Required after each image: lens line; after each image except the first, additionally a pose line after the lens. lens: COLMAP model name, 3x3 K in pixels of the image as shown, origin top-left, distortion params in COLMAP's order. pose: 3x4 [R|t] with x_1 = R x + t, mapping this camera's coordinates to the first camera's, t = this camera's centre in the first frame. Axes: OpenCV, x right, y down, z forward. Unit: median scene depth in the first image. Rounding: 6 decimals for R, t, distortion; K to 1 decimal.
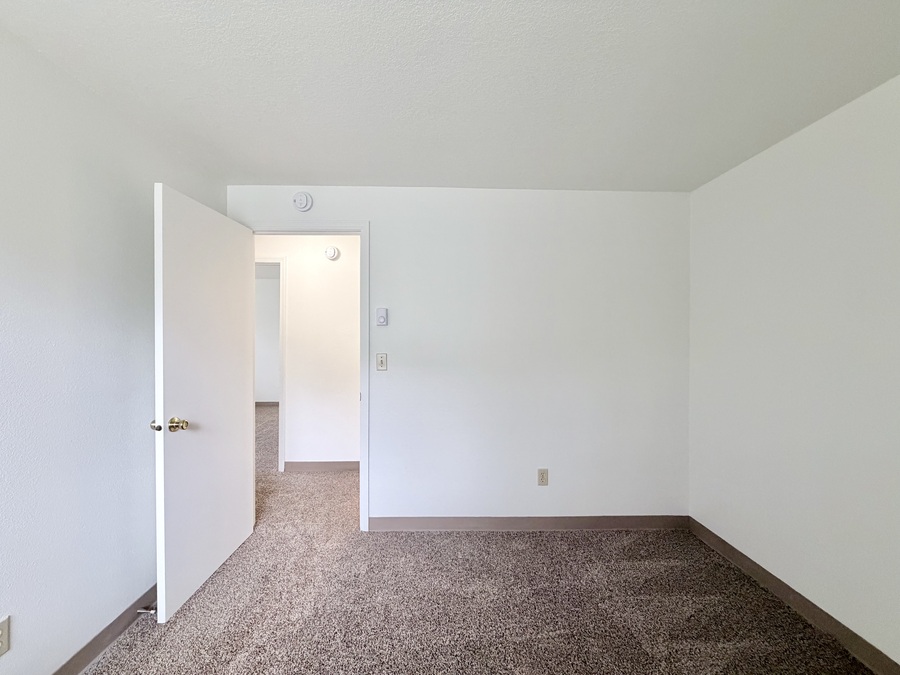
lens RADIAL K [[358.2, 0, 450.0], [0, 358.2, 337.5], [0, 0, 1]] dist [0.002159, 0.000132]
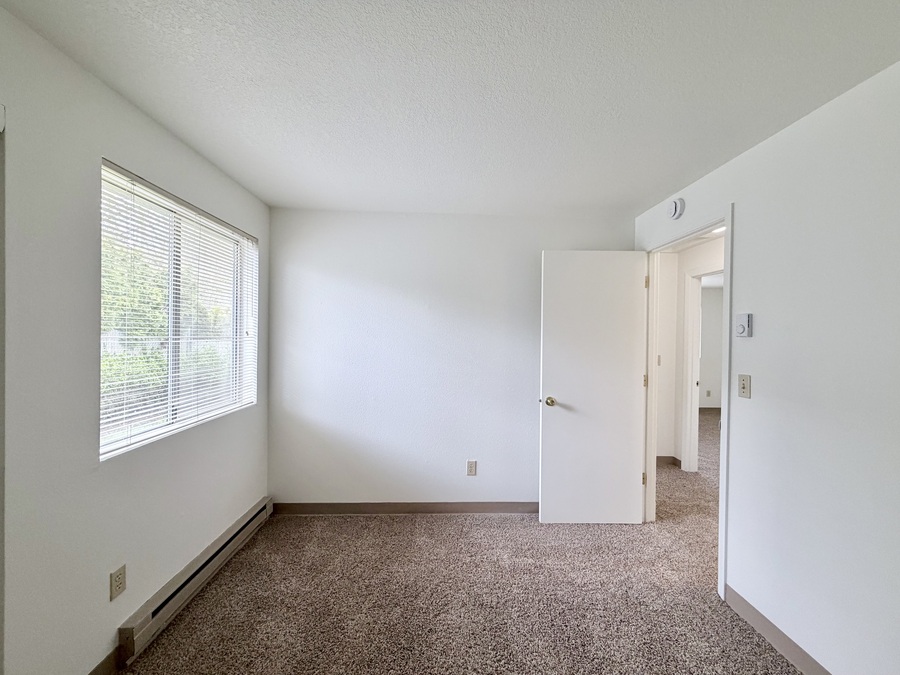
lens RADIAL K [[358.2, 0, 450.0], [0, 358.2, 337.5], [0, 0, 1]] dist [0.002159, 0.000132]
pose [[-0.000643, 0.002505, -0.999997, 0.561864], [-0.022572, 0.999742, 0.002519, -0.020414], [0.999745, 0.022574, -0.000587, 0.399799]]
